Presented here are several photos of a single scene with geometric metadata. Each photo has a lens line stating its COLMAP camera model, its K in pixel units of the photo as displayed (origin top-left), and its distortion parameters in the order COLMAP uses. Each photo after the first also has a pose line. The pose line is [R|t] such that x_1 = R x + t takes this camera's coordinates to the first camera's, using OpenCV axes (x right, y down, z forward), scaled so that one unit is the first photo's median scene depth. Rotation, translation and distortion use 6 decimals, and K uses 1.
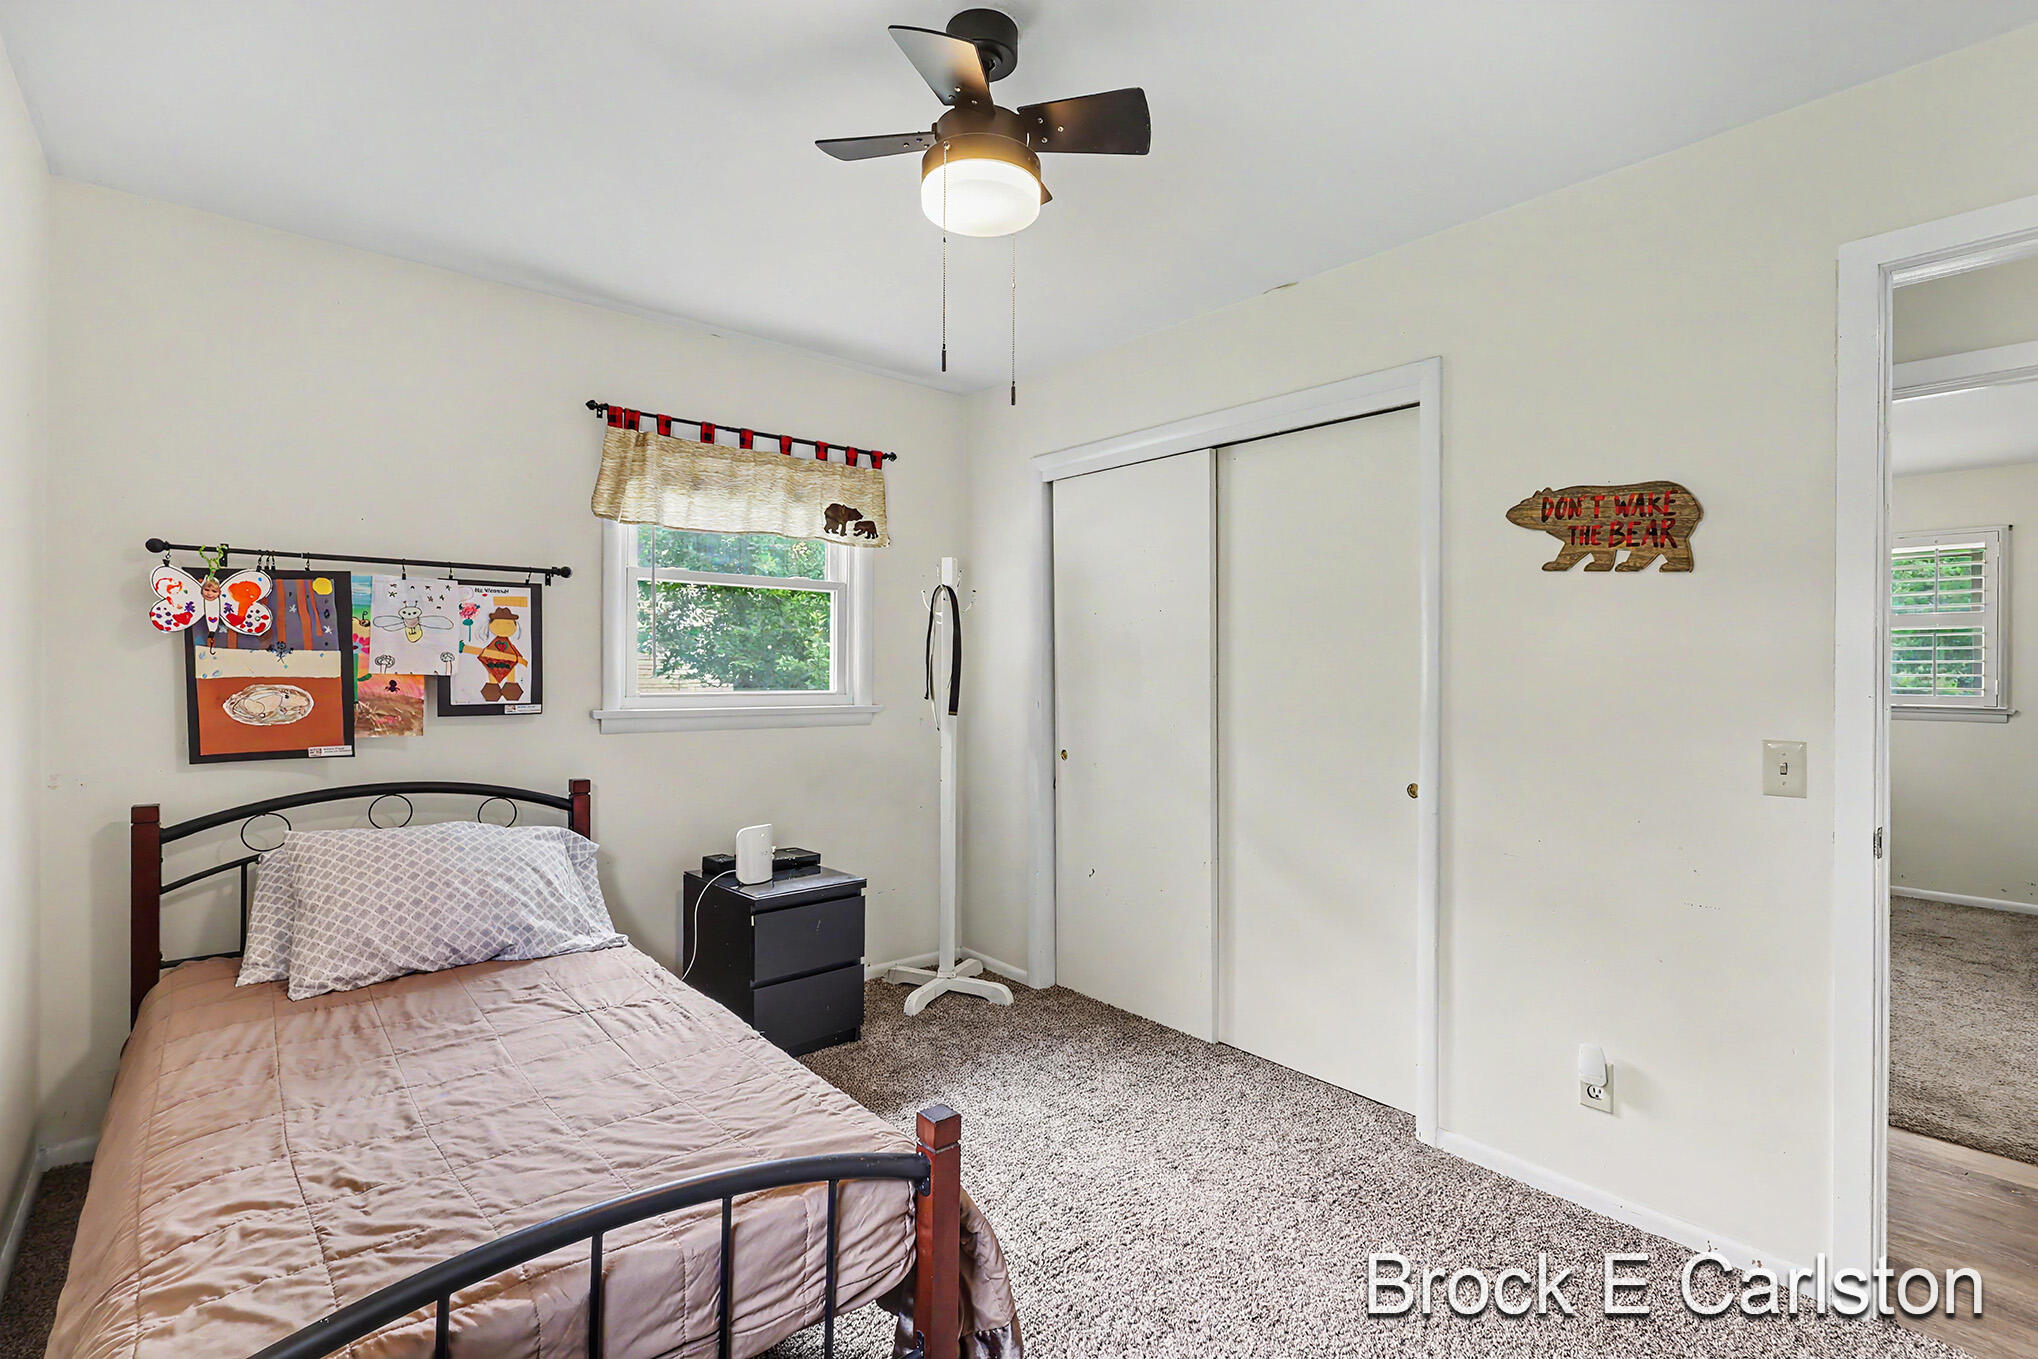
lens RADIAL K [[951.3, 0, 1010.8], [0, 951.3, 671.3], [0, 0, 1]] dist [0.004011, 0.000792]
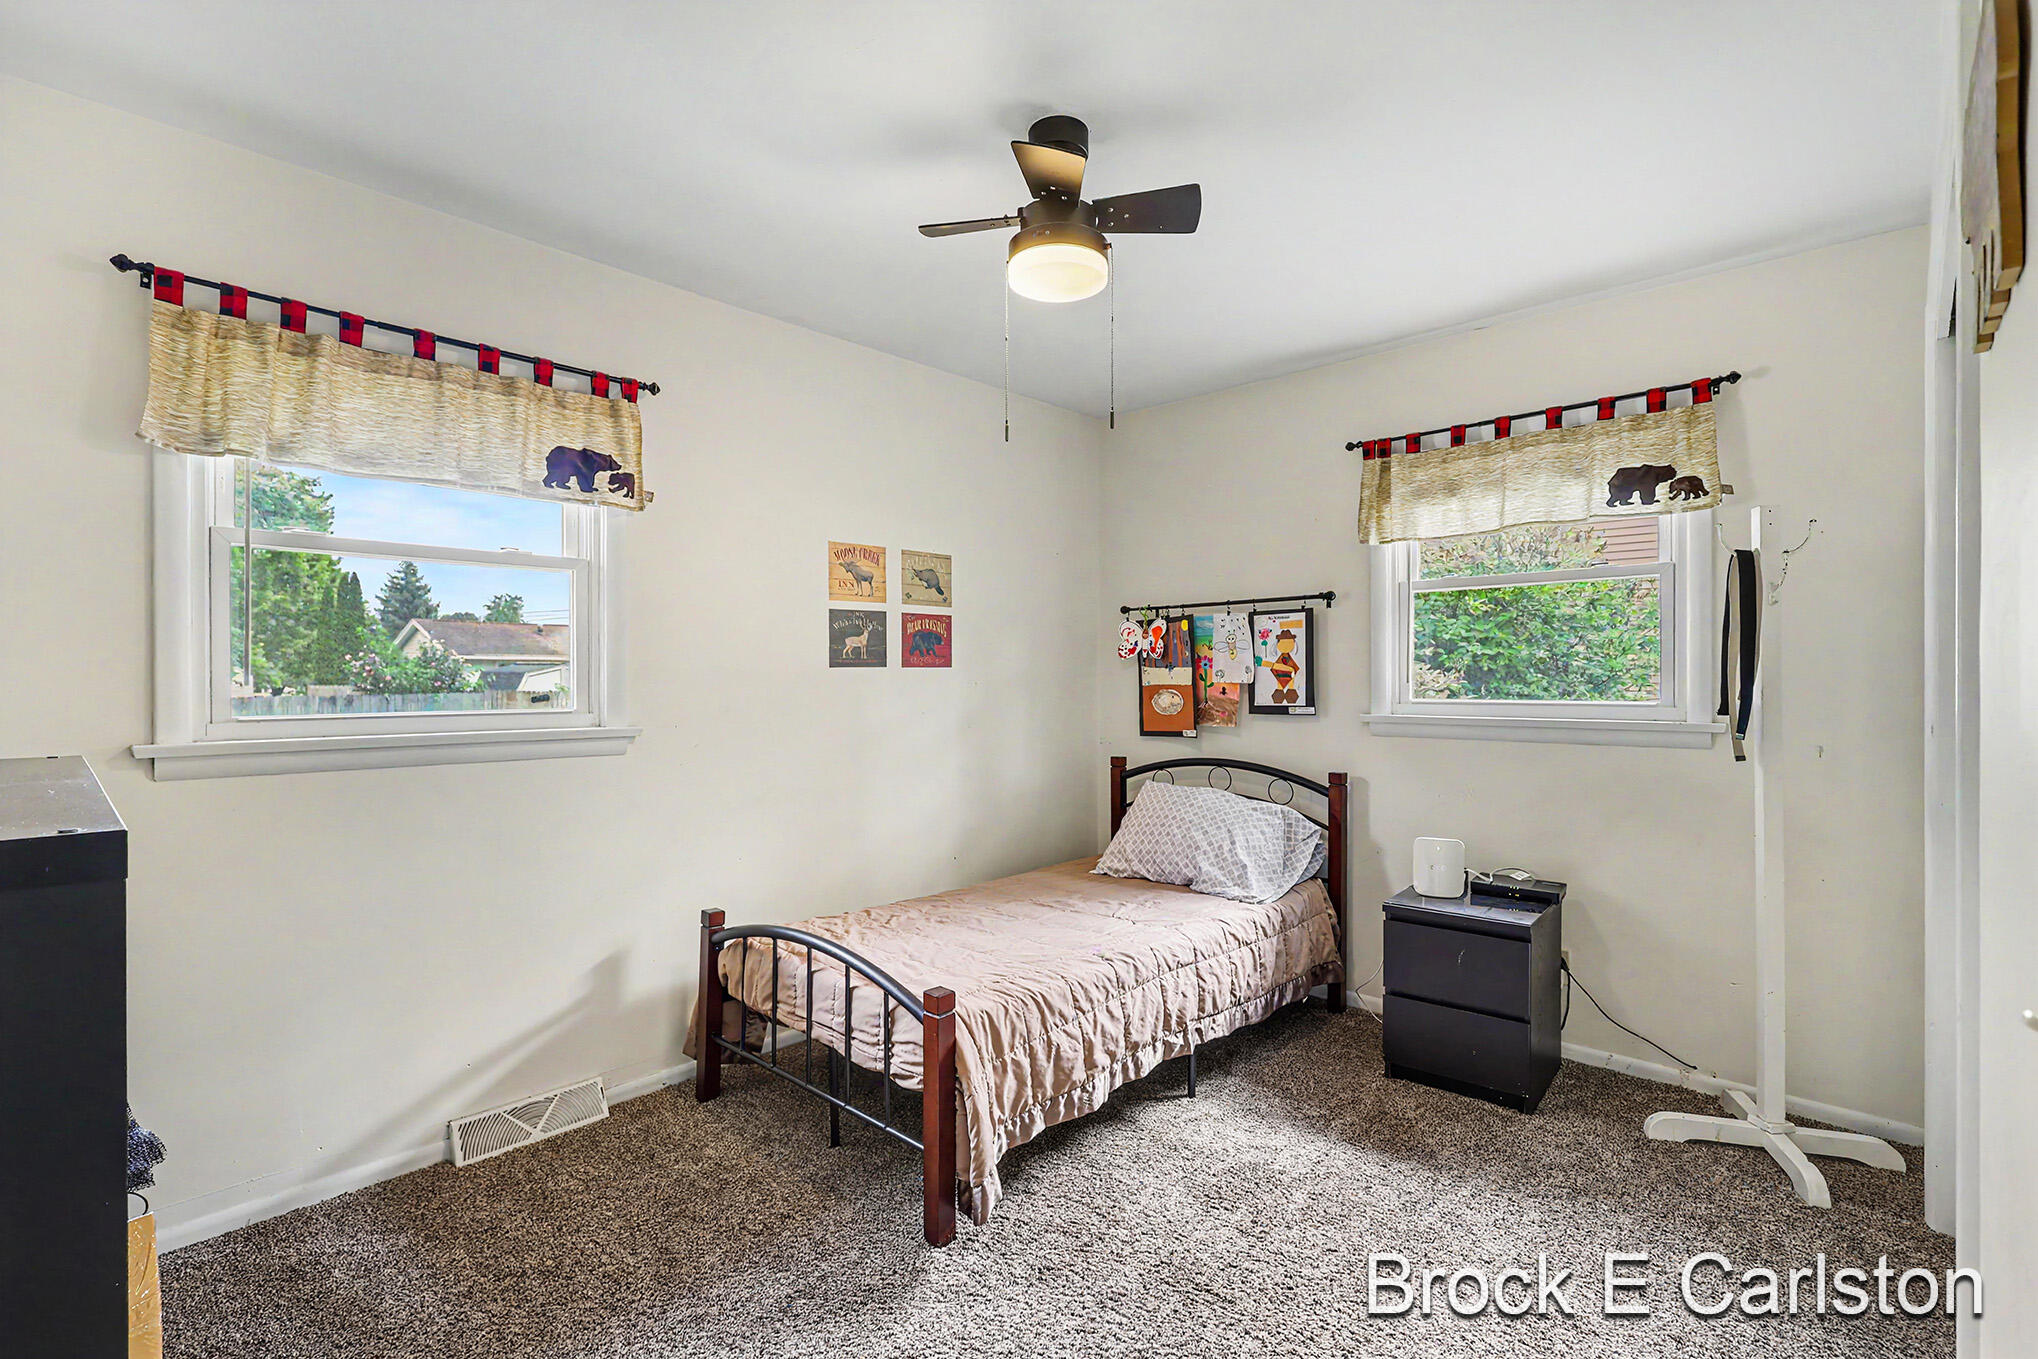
lens RADIAL K [[951.3, 0, 1011.0], [0, 951.3, 684.7], [0, 0, 1]] dist [0.004011, 0.000792]
pose [[0.111454, -0.002615, -0.993766, 0.724106], [0.002032, 0.999995, -0.002404, 0.008996], [0.993767, -0.001751, 0.111459, 0.520474]]
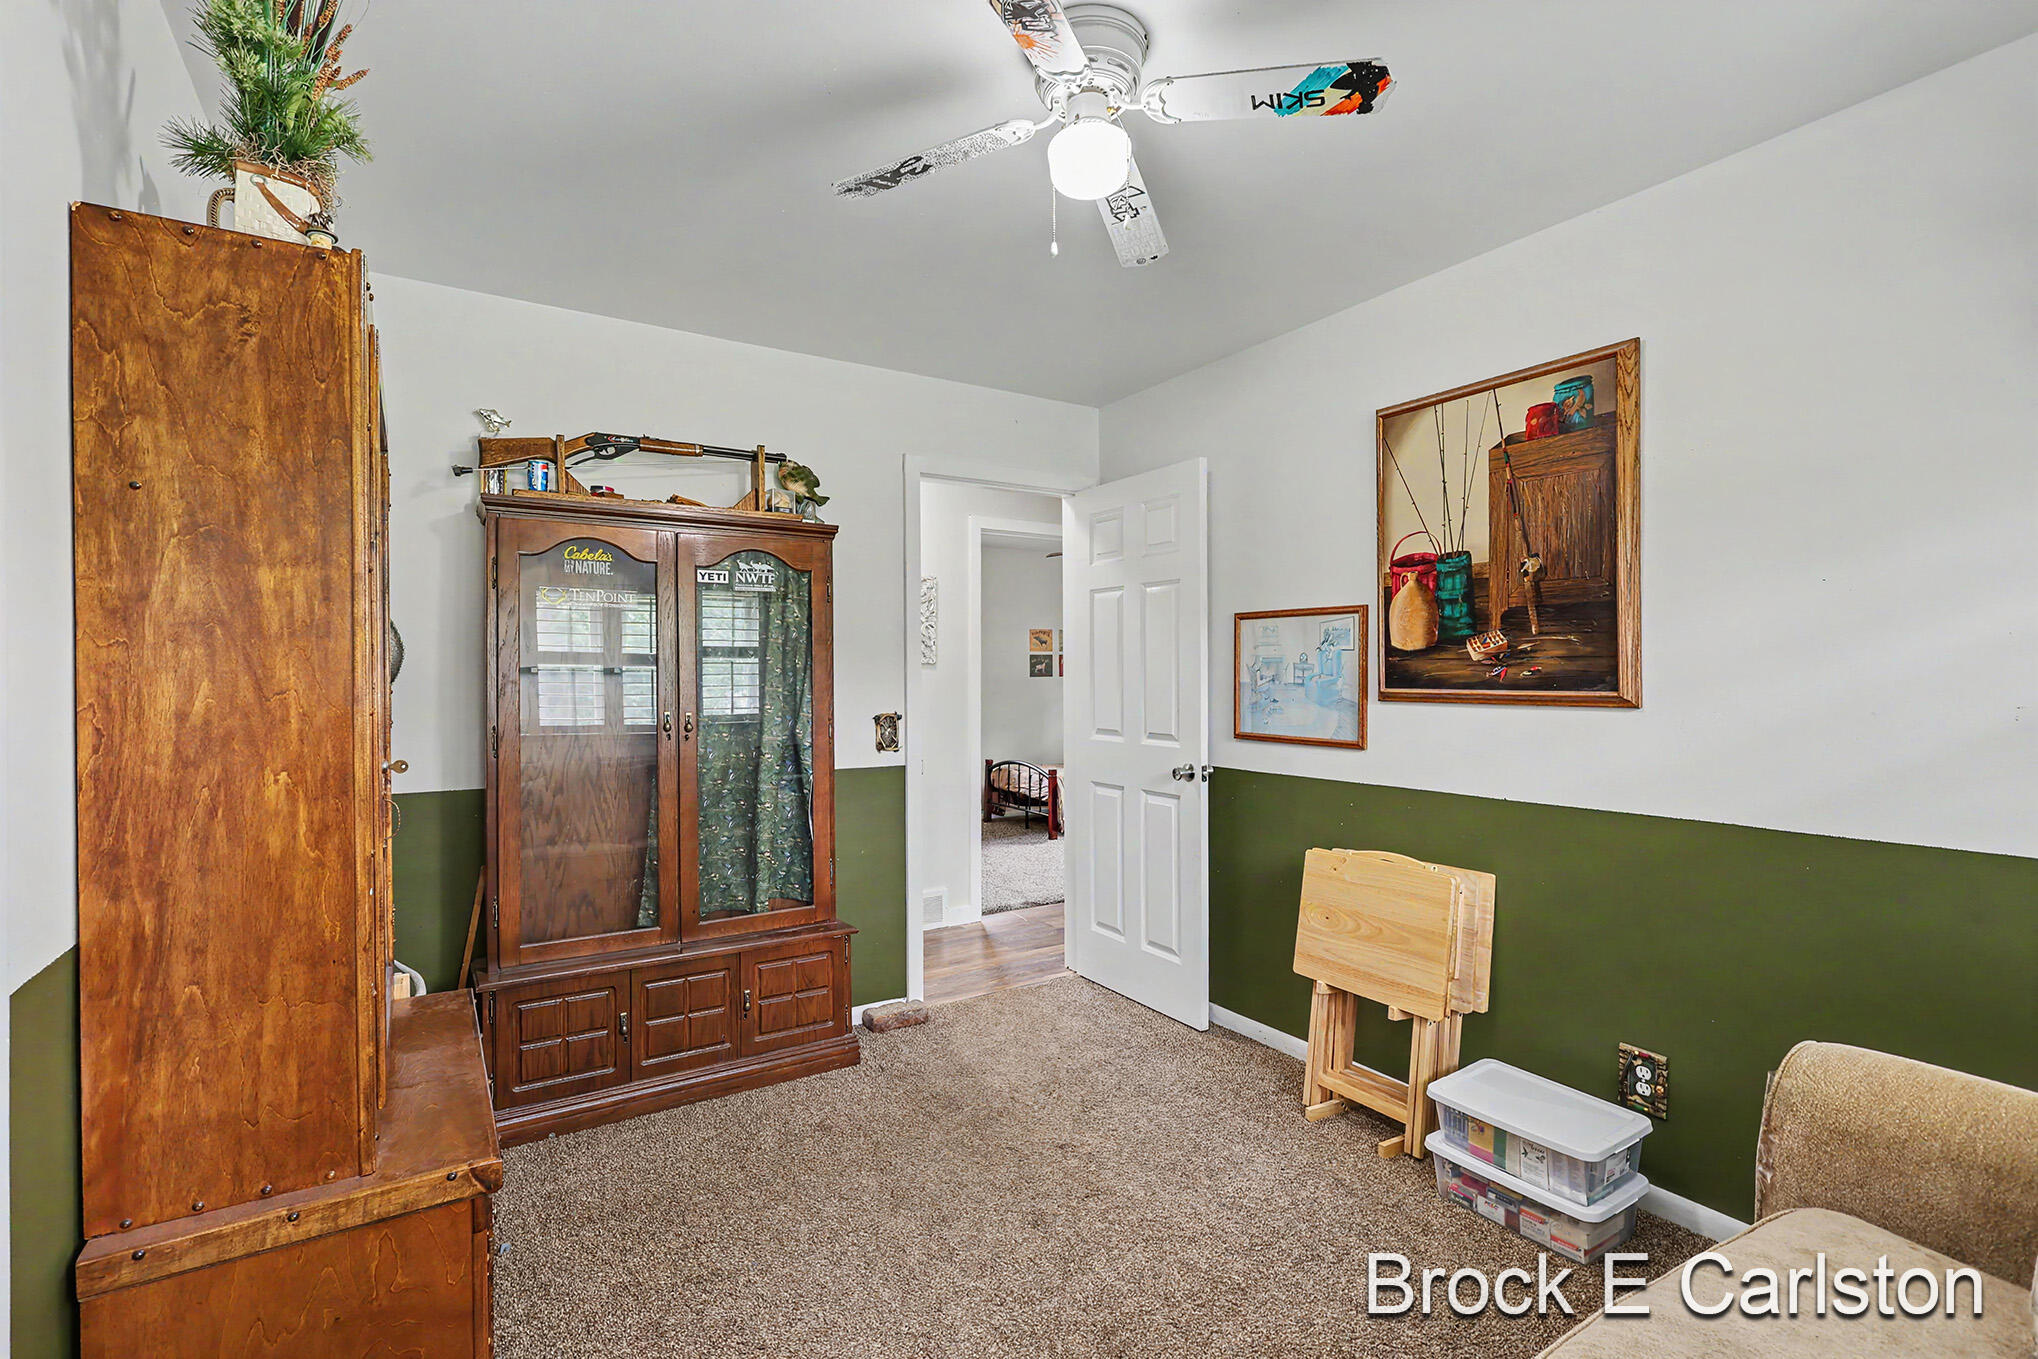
lens RADIAL K [[951.3, 0, 1019.2], [0, 951.3, 682.3], [0, 0, 1]] dist [0.004011, 0.000792]
pose [[-0.128268, 0.000102, -0.991740, 2.687743], [-0.000878, 1.000000, 0.000216, 0.000458], [0.991739, 0.000899, -0.128268, 0.803843]]
